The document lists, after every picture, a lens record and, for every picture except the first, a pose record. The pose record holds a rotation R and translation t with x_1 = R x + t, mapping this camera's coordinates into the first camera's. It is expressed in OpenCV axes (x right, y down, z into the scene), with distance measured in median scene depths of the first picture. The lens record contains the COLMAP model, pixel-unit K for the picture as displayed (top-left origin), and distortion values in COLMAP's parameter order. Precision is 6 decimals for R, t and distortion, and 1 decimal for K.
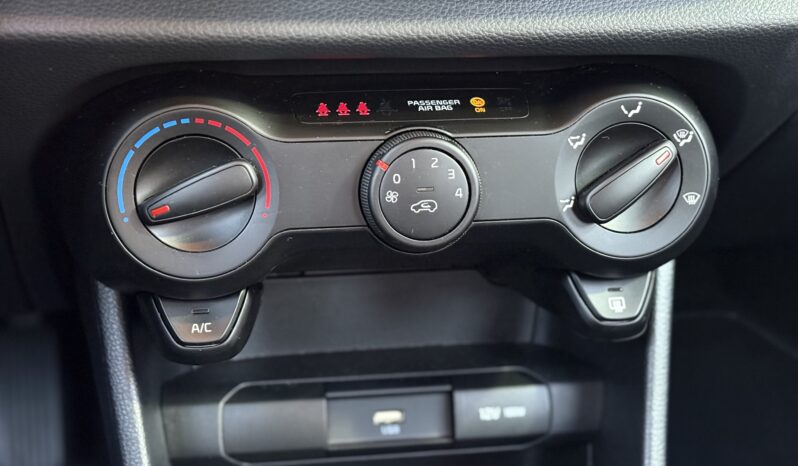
lens RADIAL K [[1110.1, 0, 399.0], [0, 1110.1, 233.0], [0, 0, 1]] dist [0.120708, -0.055276]
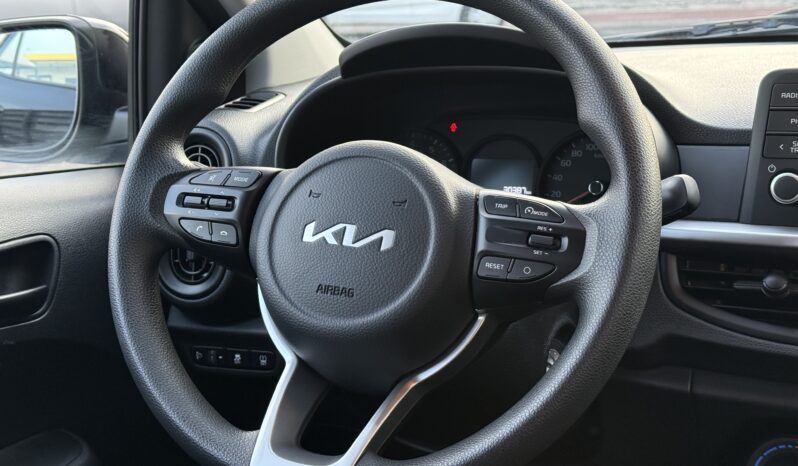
lens RADIAL K [[1110.1, 0, 399.0], [0, 1110.1, 233.0], [0, 0, 1]] dist [0.120708, -0.055276]
pose [[0.809929, 0.057459, -0.583706, 0.402007], [-0.201538, 0.961858, -0.184963, 0.048472], [0.550815, 0.267446, 0.790617, -1.099190]]
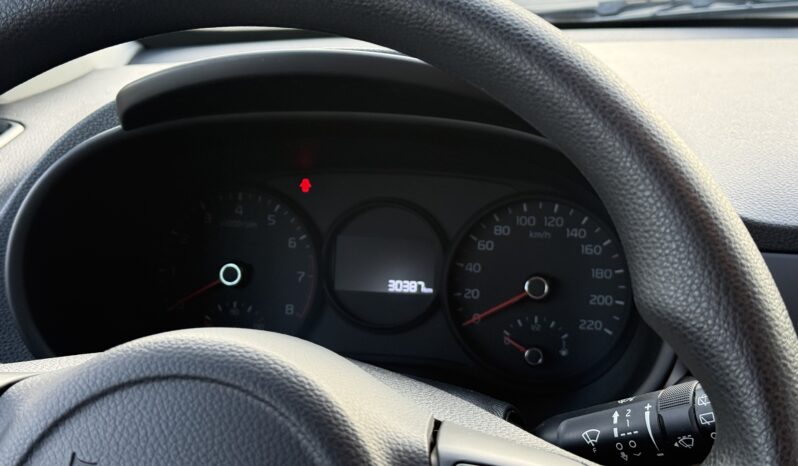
lens RADIAL K [[1110.1, 0, 399.0], [0, 1110.1, 233.0], [0, 0, 1]] dist [0.120708, -0.055276]
pose [[0.911210, 0.068006, -0.406291, -0.197825], [-0.138815, 0.979285, -0.147414, -0.384001], [0.387849, 0.190724, 0.901774, -0.488651]]
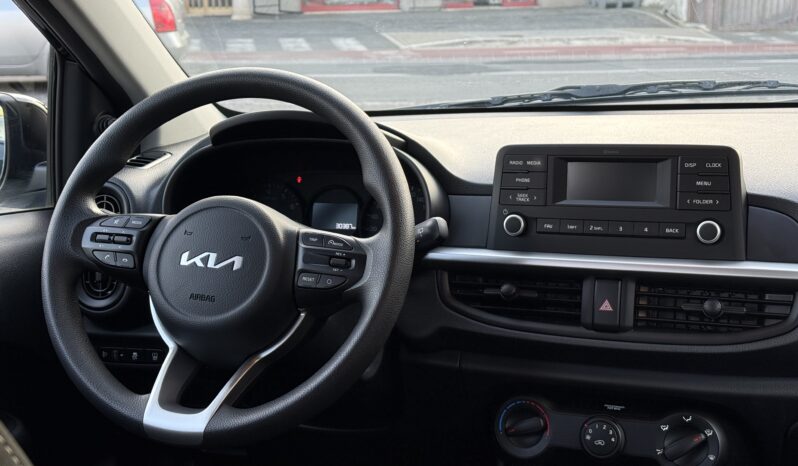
lens RADIAL K [[1110.1, 0, 399.0], [0, 1110.1, 233.0], [0, 0, 1]] dist [0.120708, -0.055276]
pose [[0.858910, 0.034630, -0.510954, 1.003820], [-0.172594, 0.958918, -0.225138, 0.189620], [0.482167, 0.281561, 0.829601, -1.707250]]
